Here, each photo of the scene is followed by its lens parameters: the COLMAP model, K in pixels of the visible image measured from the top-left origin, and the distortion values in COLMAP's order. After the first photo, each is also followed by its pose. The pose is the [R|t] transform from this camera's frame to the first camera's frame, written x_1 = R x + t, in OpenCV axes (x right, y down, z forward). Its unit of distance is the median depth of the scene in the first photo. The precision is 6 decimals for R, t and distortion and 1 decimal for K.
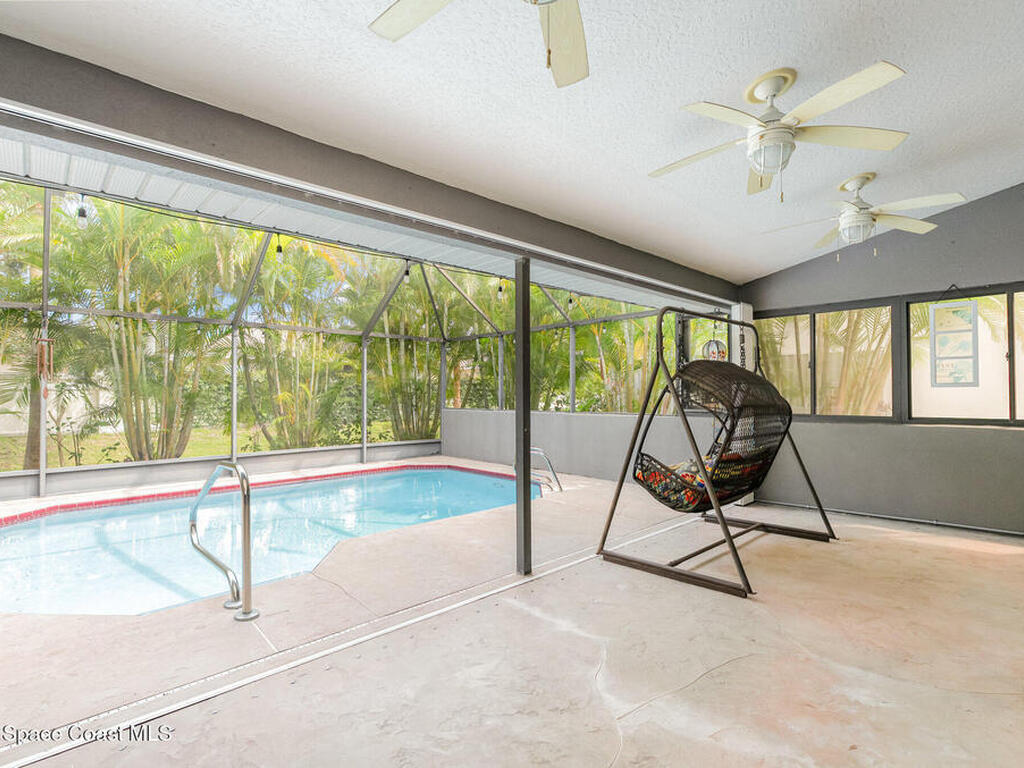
lens RADIAL K [[517.7, 0, 517.1], [0, 517.7, 389.1], [0, 0, 1]] dist [0.000112, -0.000632]
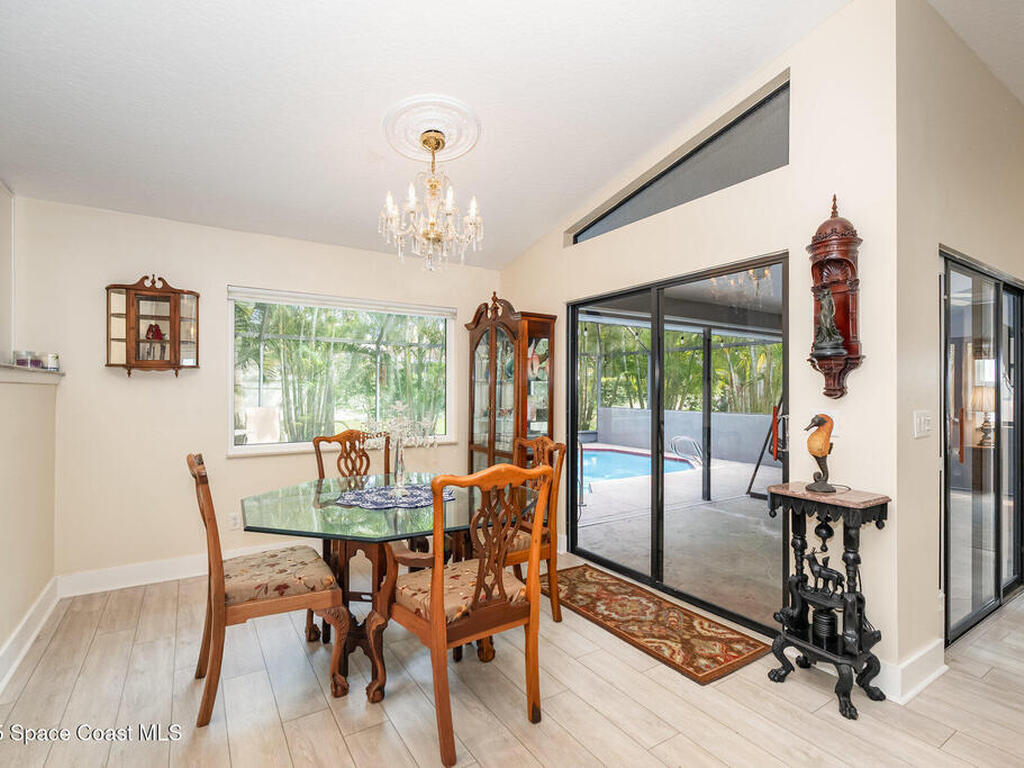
lens RADIAL K [[511.7, 0, 514.9], [0, 511.7, 389.3], [0, 0, 1]] dist [0.000368, 0.000222]
pose [[0.982501, 0.005250, -0.186181, -0.289680], [-0.004018, 0.999967, 0.006998, -0.043492], [0.186212, -0.006128, 0.982491, -0.829264]]
